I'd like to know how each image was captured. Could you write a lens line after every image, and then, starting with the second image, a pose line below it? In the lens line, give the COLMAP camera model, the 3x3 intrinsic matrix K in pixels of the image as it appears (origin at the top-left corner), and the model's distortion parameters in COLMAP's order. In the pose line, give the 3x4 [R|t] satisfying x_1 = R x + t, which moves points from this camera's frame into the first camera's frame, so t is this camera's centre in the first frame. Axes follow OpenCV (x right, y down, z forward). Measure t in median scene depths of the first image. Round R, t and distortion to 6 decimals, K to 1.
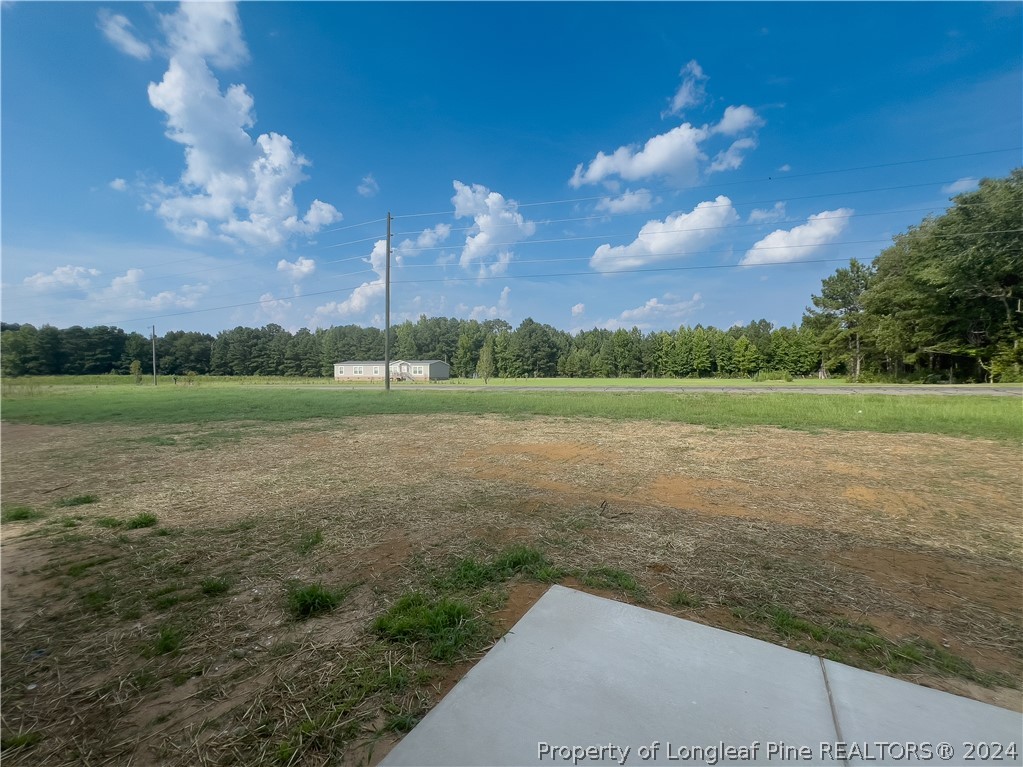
lens RADIAL K [[415.5, 0, 511.5], [0, 415.5, 383.5], [0, 0, 1]] dist [0.000792, 0.000169]
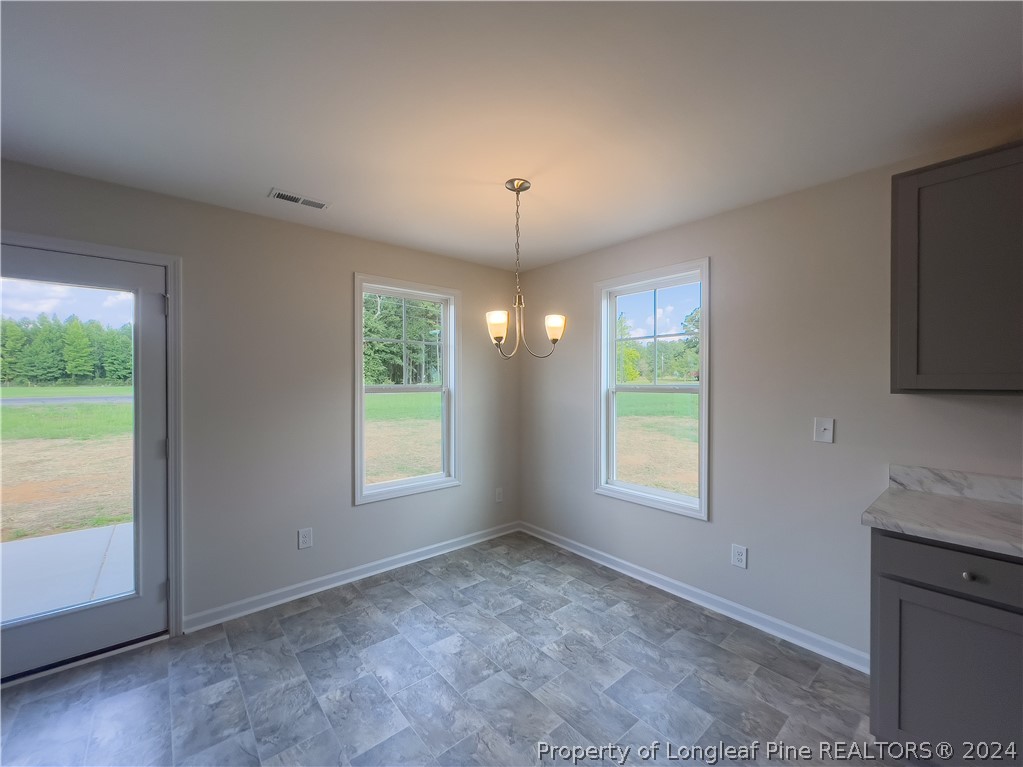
lens RADIAL K [[415.5, 0, 511.5], [0, 415.5, 383.5], [0, 0, 1]] dist [0.000792, 0.000169]
pose [[0.332301, -0.007385, 0.943145, -0.040528], [0.021763, 0.999763, 0.000160, -0.000873], [-0.942922, 0.020473, 0.332383, -0.113861]]
